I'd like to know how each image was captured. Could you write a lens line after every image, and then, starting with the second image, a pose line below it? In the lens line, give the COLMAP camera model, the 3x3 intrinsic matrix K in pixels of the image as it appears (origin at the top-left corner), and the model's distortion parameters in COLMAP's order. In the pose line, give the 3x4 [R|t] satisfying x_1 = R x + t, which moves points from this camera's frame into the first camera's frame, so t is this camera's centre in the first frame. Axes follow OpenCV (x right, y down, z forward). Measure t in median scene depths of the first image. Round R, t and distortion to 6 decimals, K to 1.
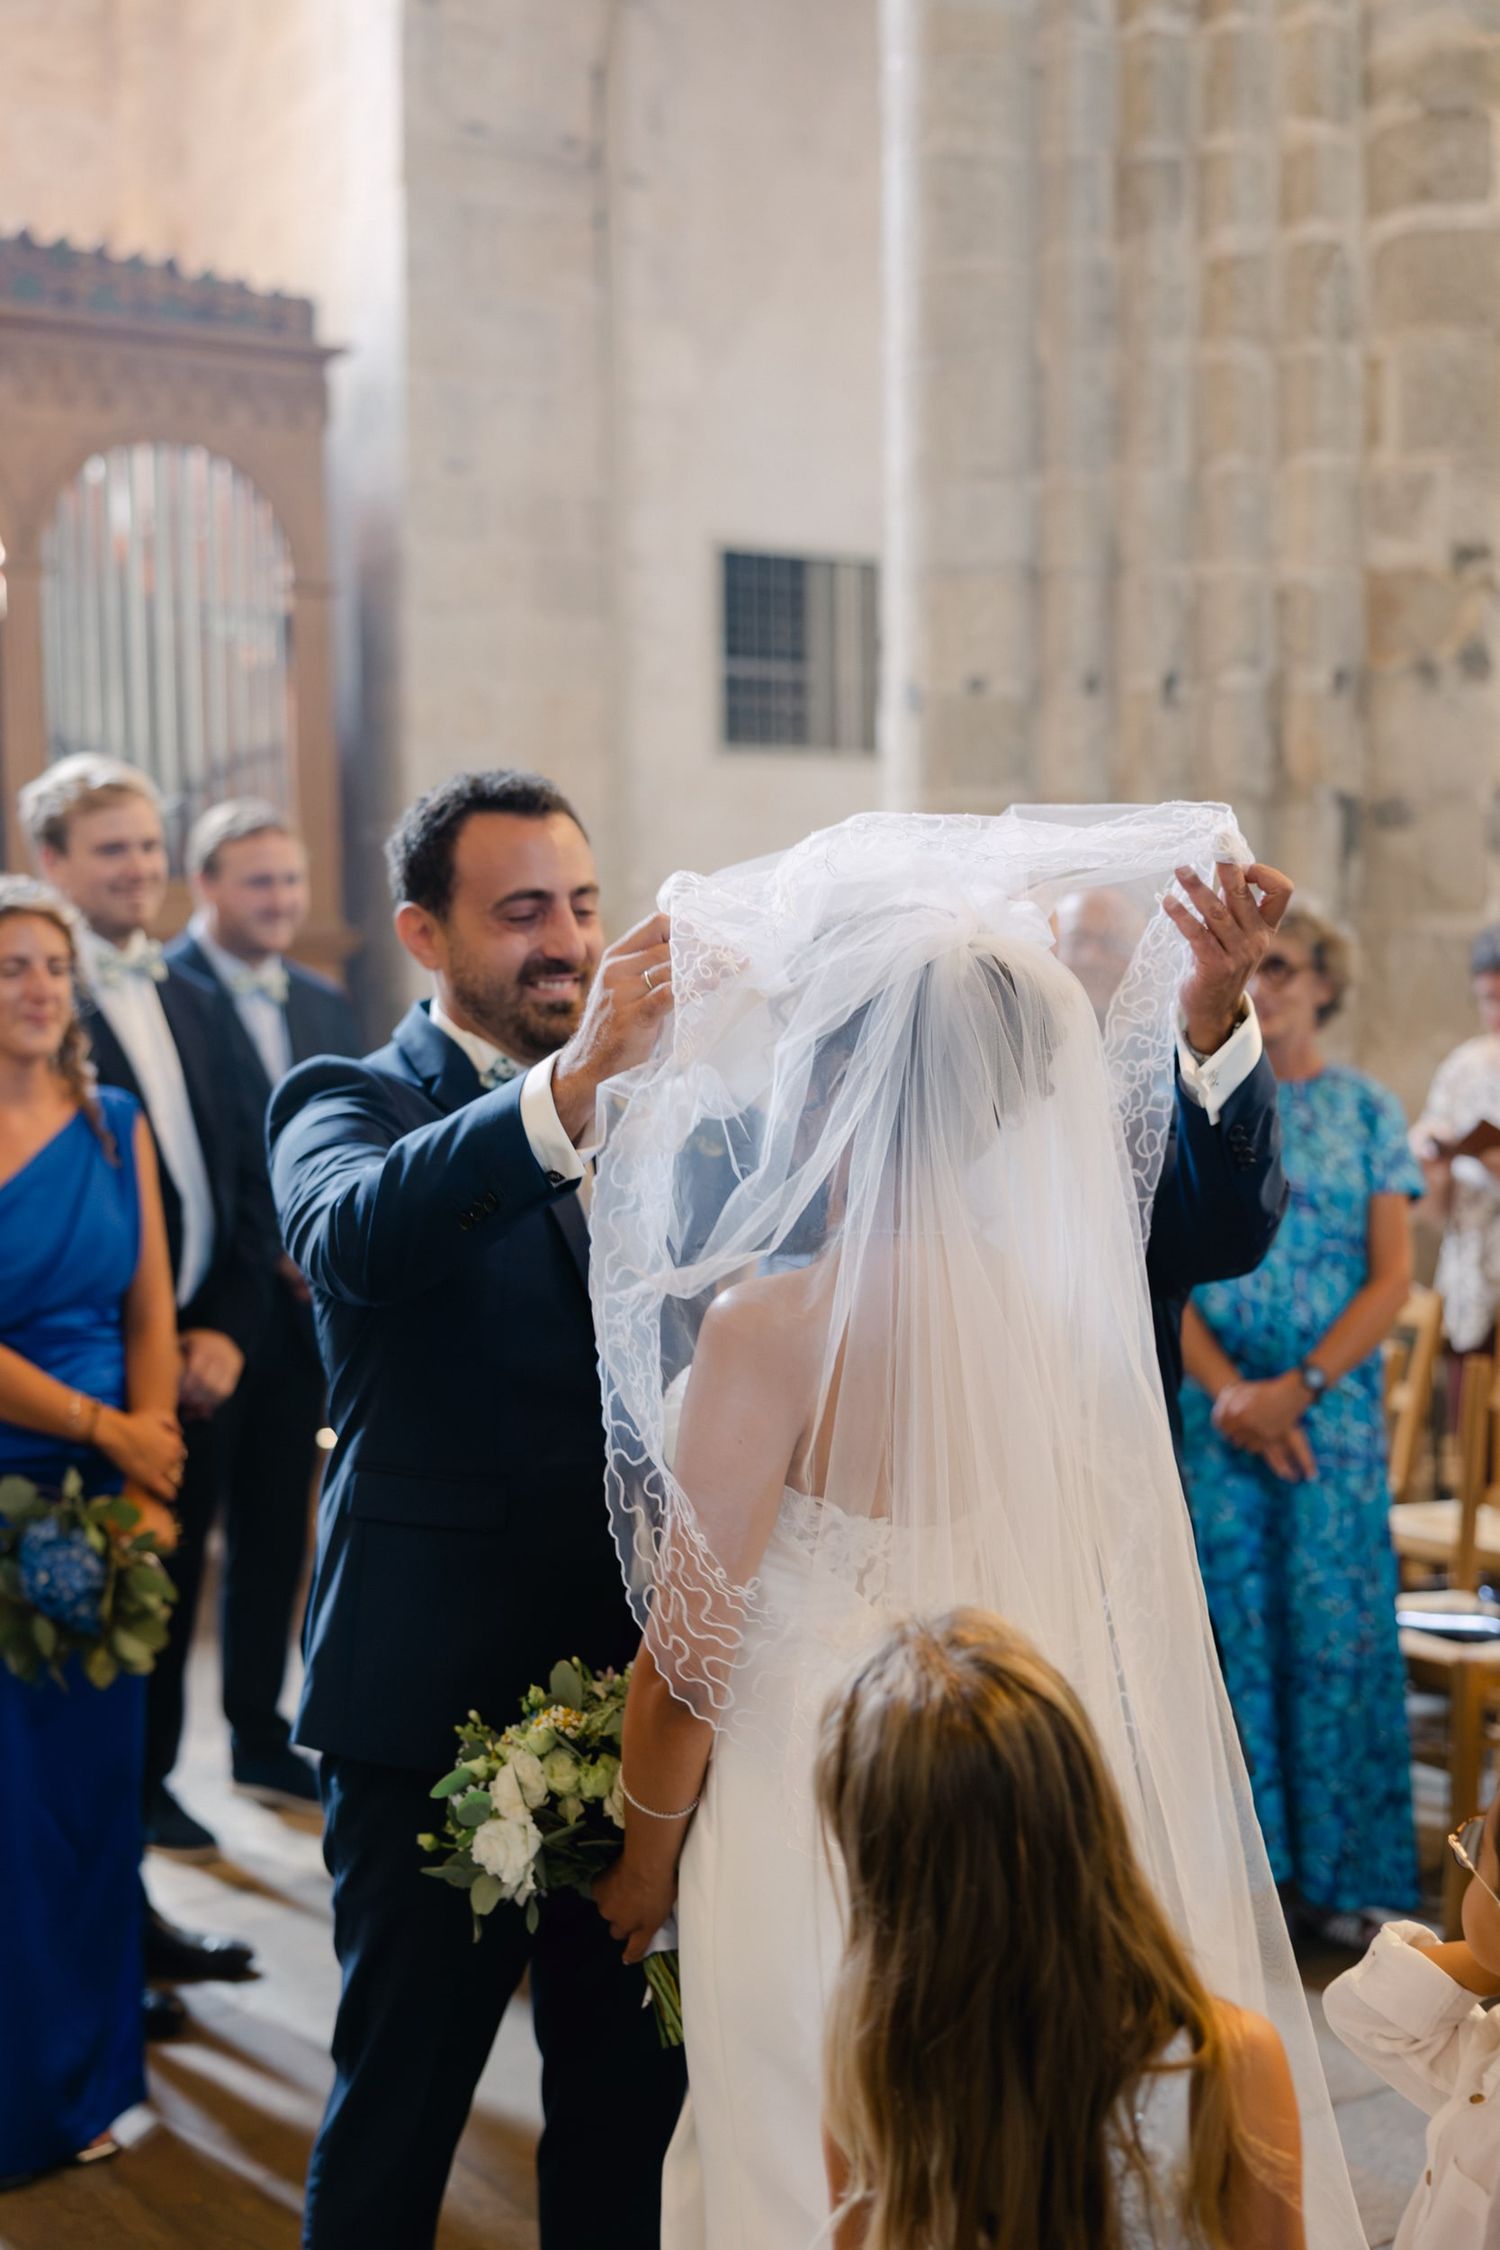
lens RADIAL K [[2871.0, 0, 750.0], [0, 2871.0, 1125.0], [0, 0, 1]] dist [-0.009664, 0.004865]
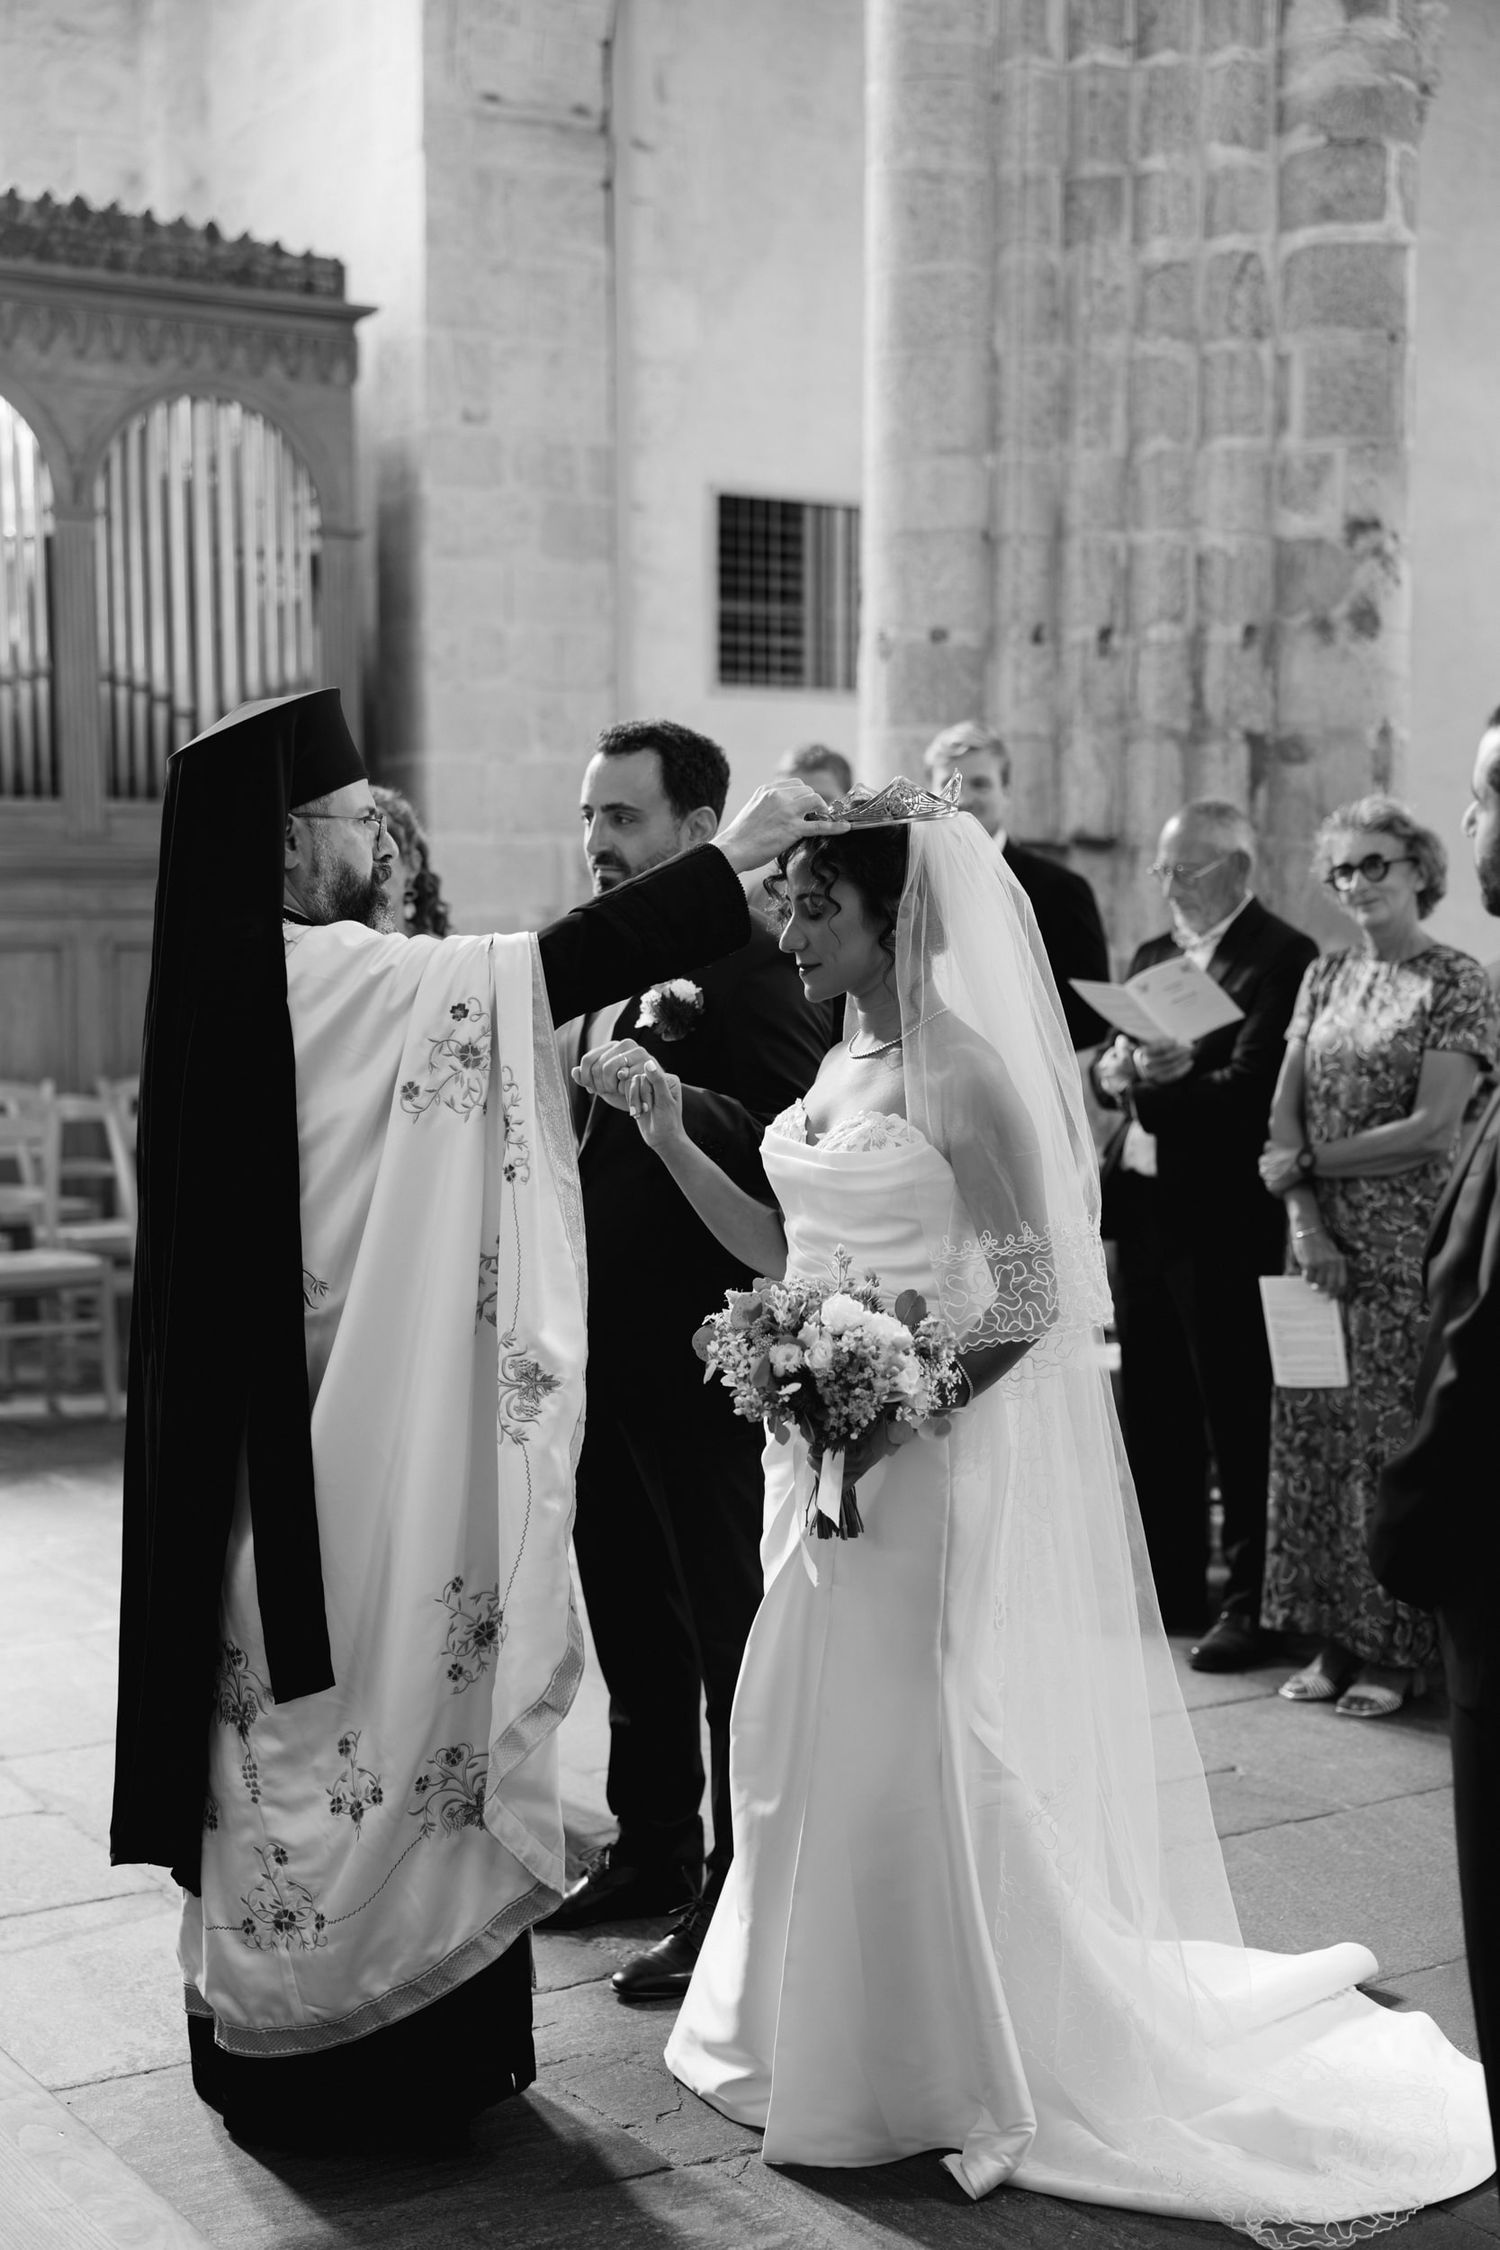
lens RADIAL K [[2959.0, 0, 750.0], [0, 2959.0, 1125.0], [0, 0, 1]] dist [-0.010013, -0.046655]
pose [[0.999972, 0.007526, 0.000264, 0.004685], [-0.007530, 0.999764, 0.020396, 0.019493], [-0.000110, -0.020397, 0.999792, -0.189014]]
